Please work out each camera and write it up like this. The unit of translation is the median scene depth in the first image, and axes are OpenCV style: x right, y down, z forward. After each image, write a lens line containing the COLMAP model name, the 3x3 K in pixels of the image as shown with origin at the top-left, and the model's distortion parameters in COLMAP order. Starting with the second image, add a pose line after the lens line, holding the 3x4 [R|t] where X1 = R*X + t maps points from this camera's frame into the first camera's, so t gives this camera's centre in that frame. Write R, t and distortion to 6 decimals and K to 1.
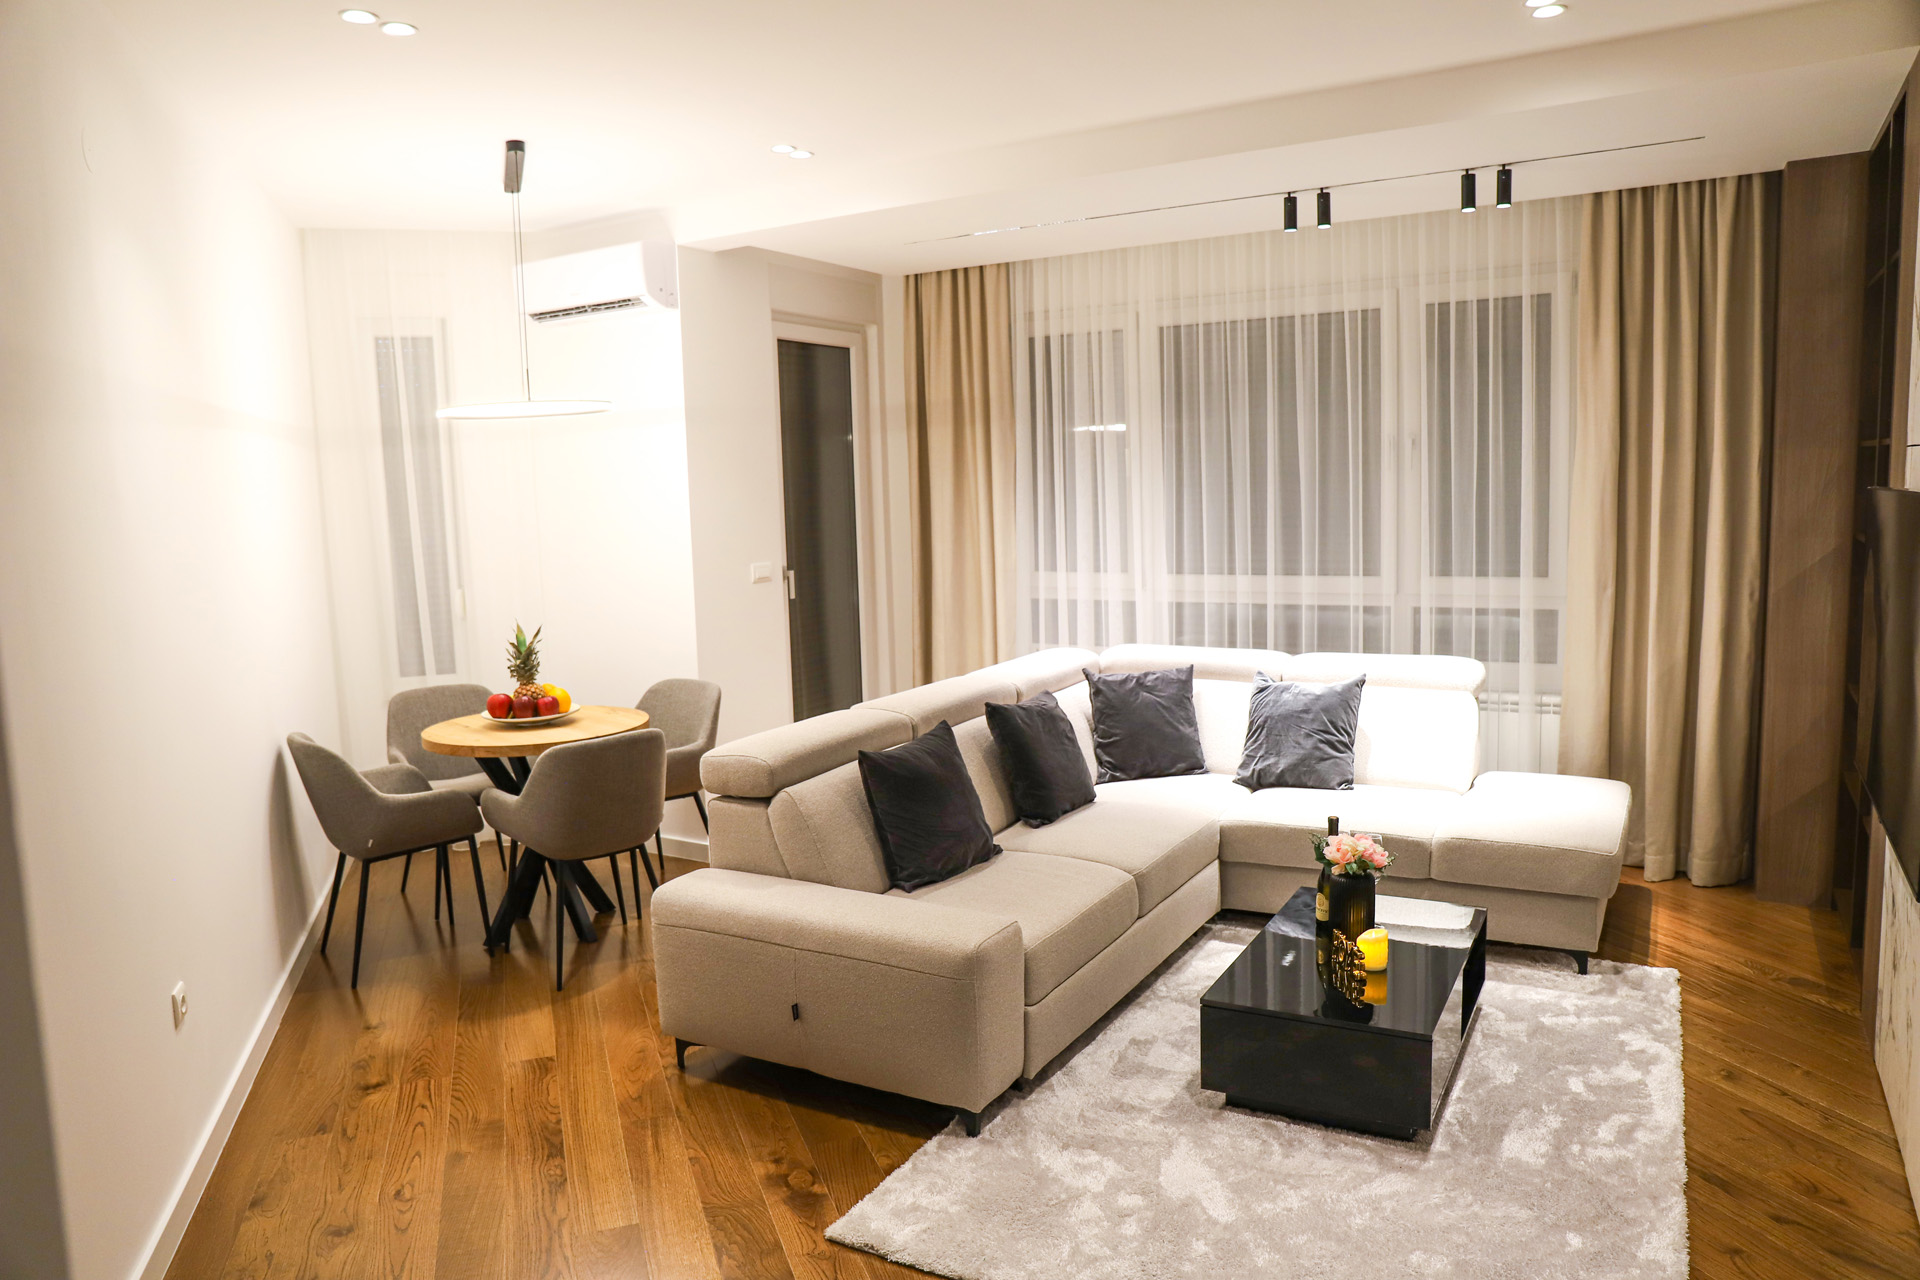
lens RADIAL K [[1307.7, 0, 960.2], [0, 1307.7, 640.5], [0, 0, 1]] dist [-0.096529, 0.059364]
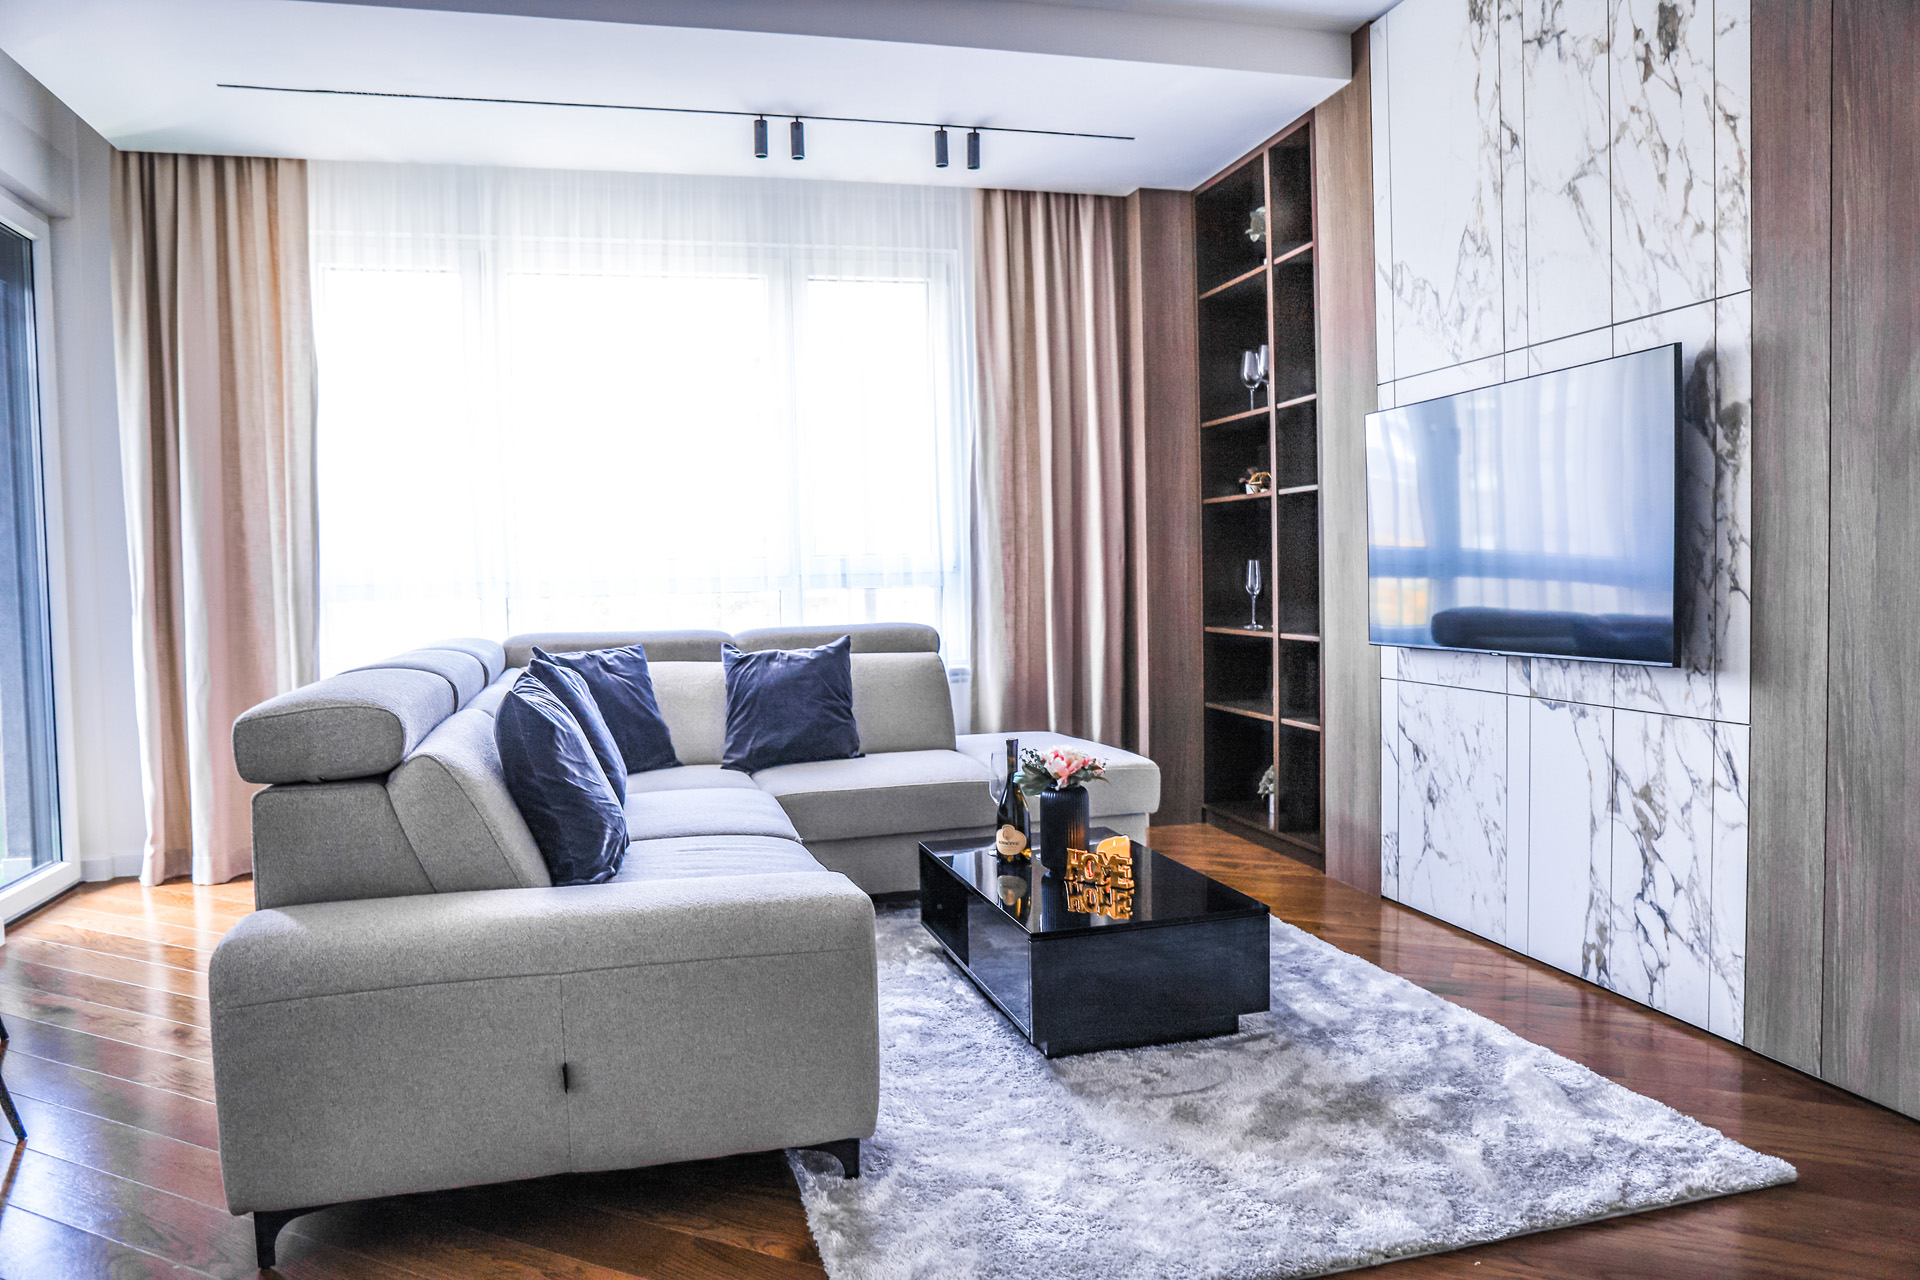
lens RADIAL K [[1307.7, 0, 949.7], [0, 1307.7, 647.8], [0, 0, 1]] dist [-0.096529, 0.059364]
pose [[0.705167, -0.020148, 0.708755, -0.308453], [0.079843, 0.995495, -0.051140, 0.089651], [-0.704531, 0.092652, 0.703599, 0.292314]]
